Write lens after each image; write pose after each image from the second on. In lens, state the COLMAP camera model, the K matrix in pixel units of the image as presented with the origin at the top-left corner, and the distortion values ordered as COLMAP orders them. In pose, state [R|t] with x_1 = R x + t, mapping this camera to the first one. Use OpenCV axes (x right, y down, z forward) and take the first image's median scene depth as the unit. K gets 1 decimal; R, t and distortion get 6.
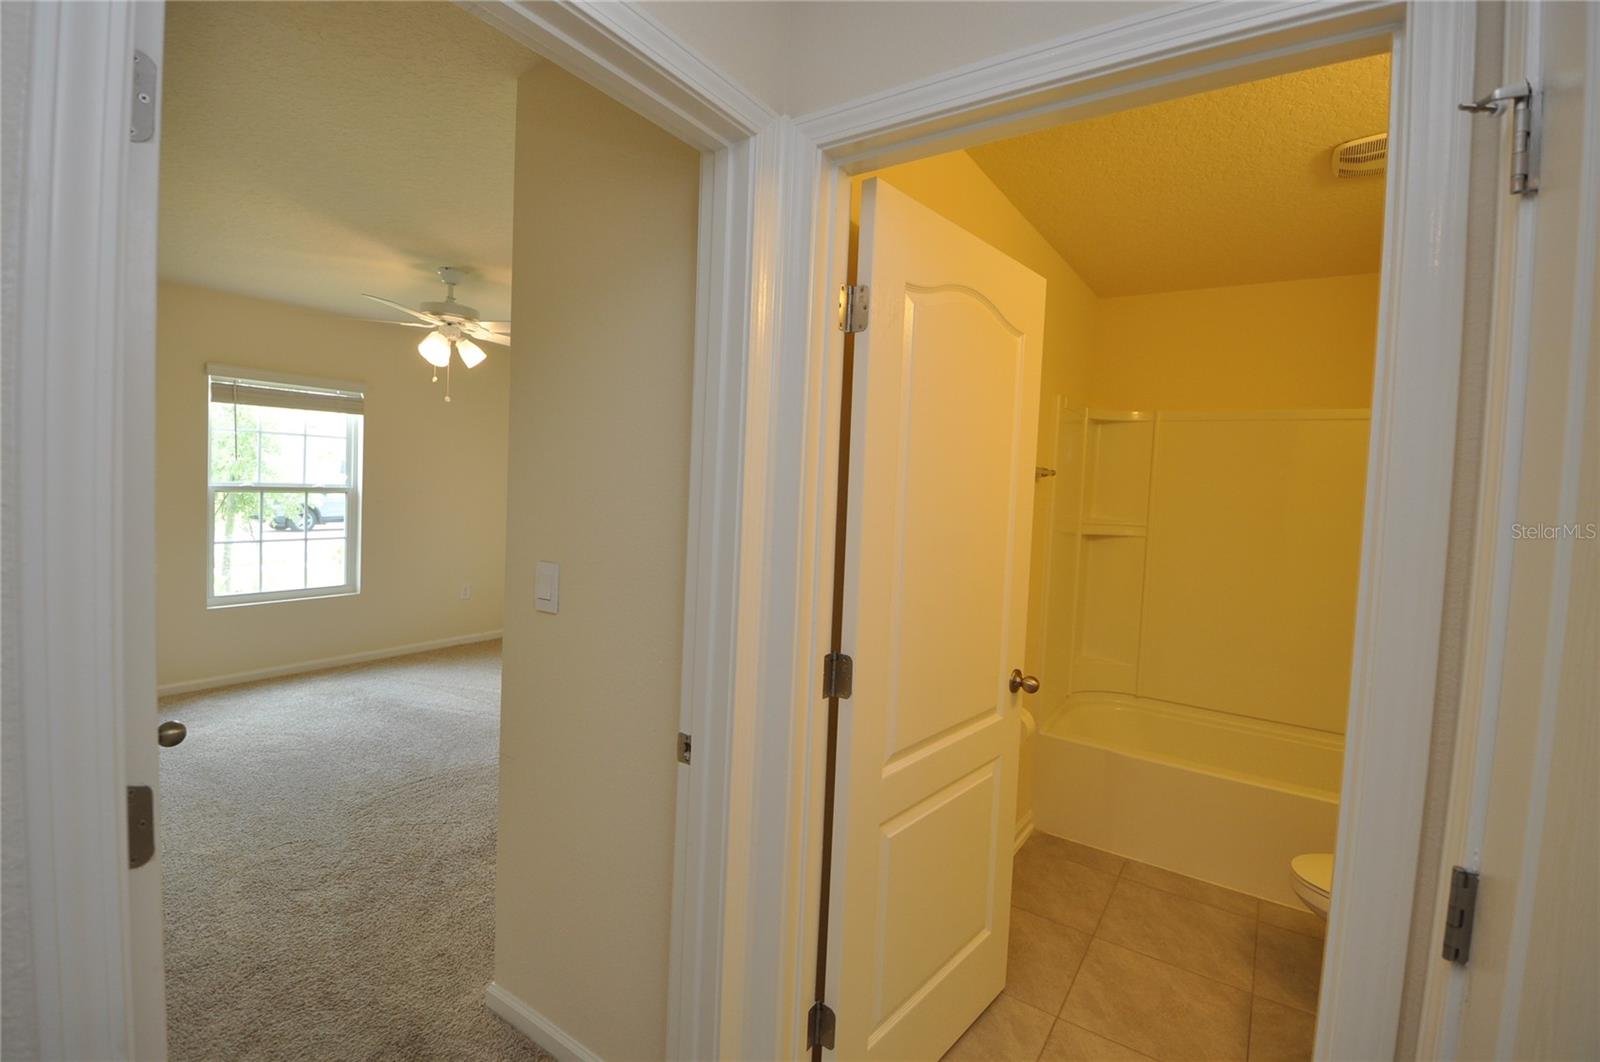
lens RADIAL K [[703.0, 0, 794.2], [0, 703.0, 517.6], [0, 0, 1]] dist [-0.000453, -0.009808]
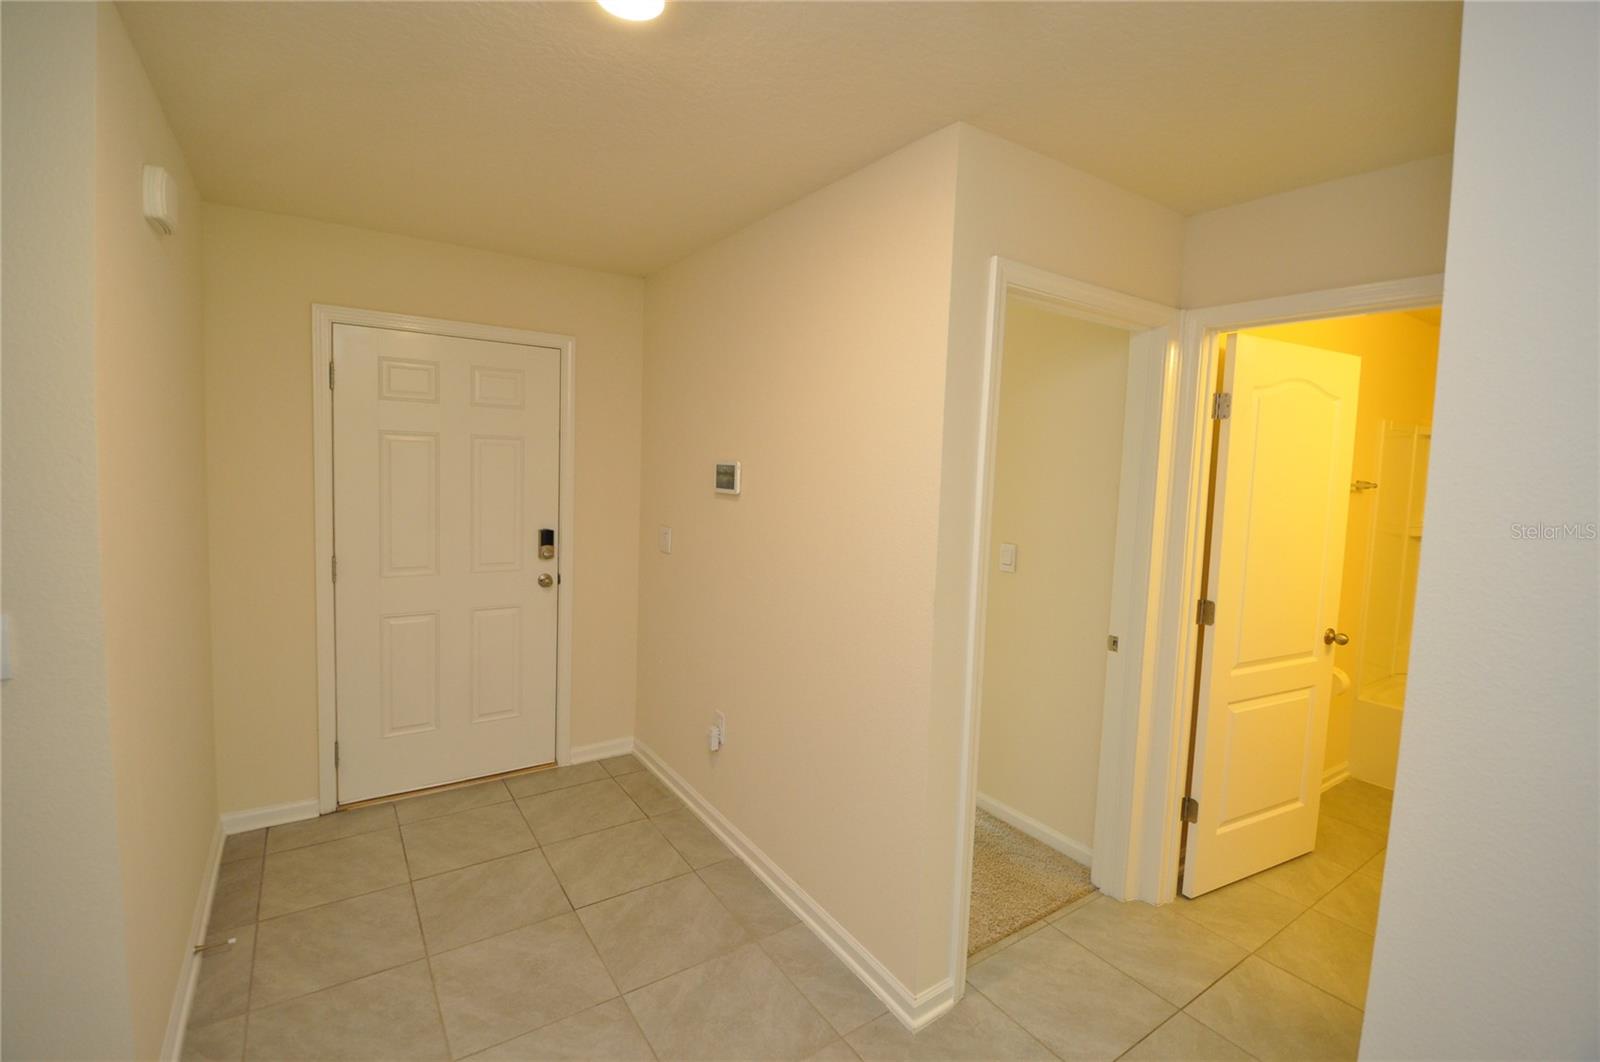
lens RADIAL K [[703.0, 0, 787.2], [0, 703.0, 518.3], [0, 0, 1]] dist [-0.000453, -0.009808]
pose [[0.928275, 0.016067, -0.371548, -0.170640], [-0.010720, 0.999807, 0.016452, -0.019685], [0.371740, -0.011289, 0.928268, -0.675390]]
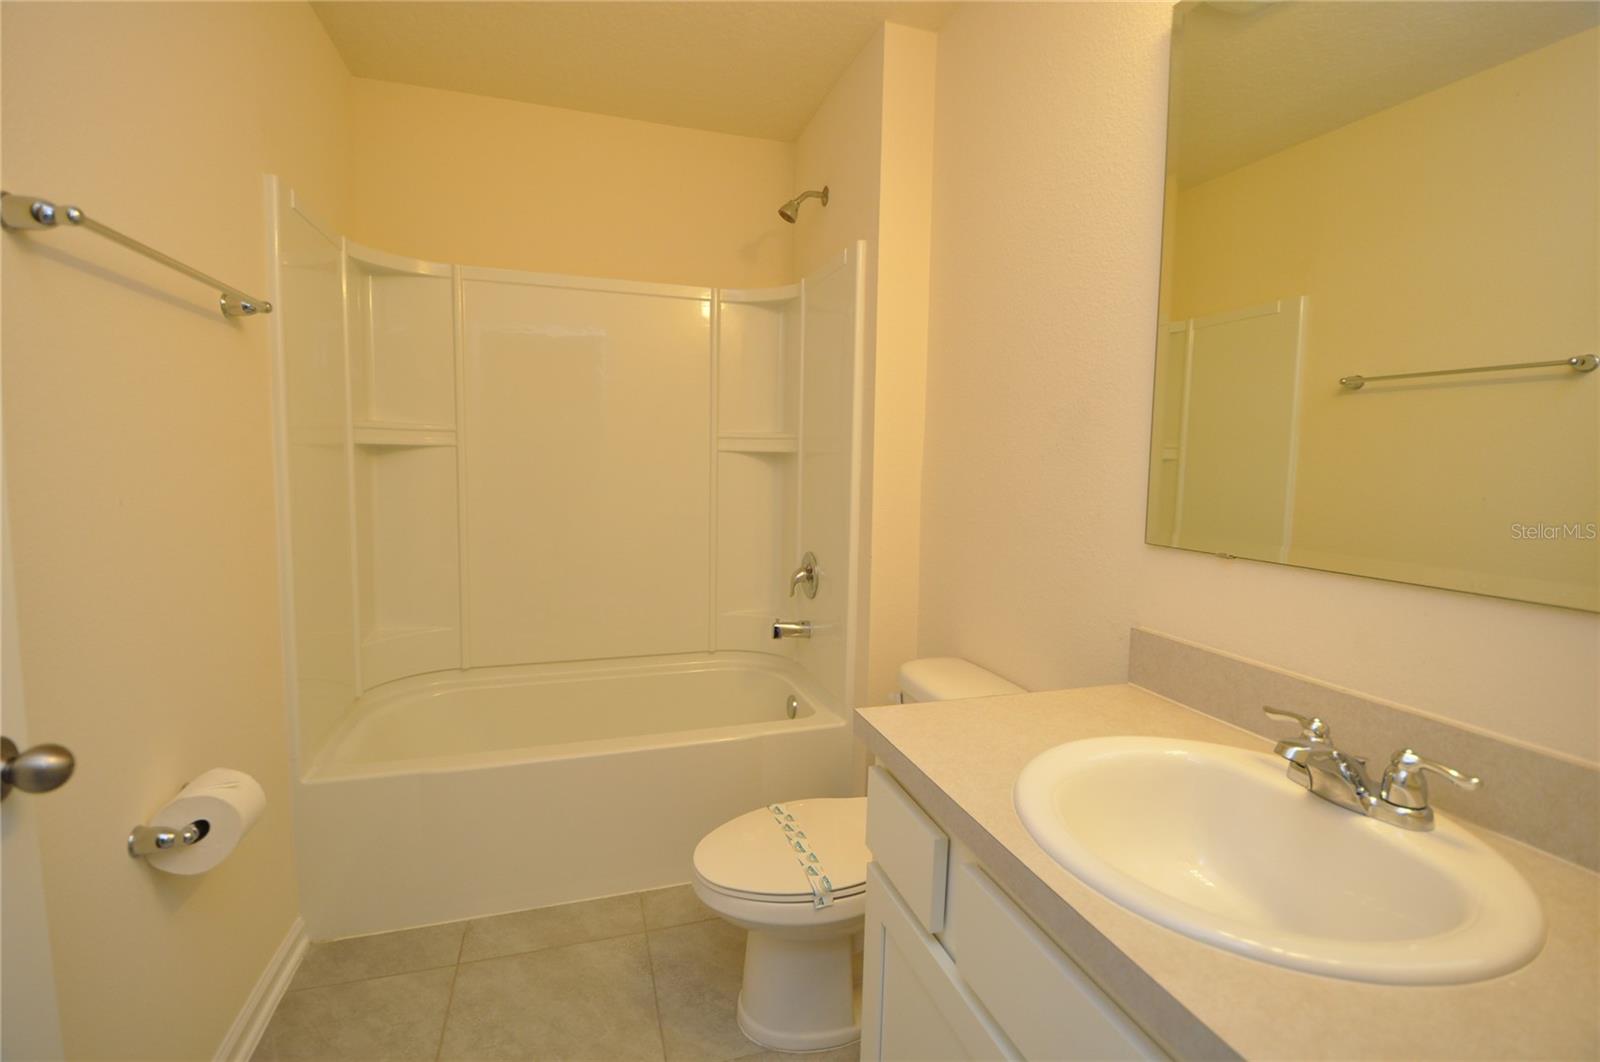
lens RADIAL K [[703.0, 0, 797.2], [0, 703.0, 519.4], [0, 0, 1]] dist [-0.000453, -0.009808]
pose [[0.614219, -0.096259, 0.783243, 0.237129], [0.046344, 0.995219, 0.085968, 0.086791], [-0.787774, -0.016505, 0.615744, 0.458758]]
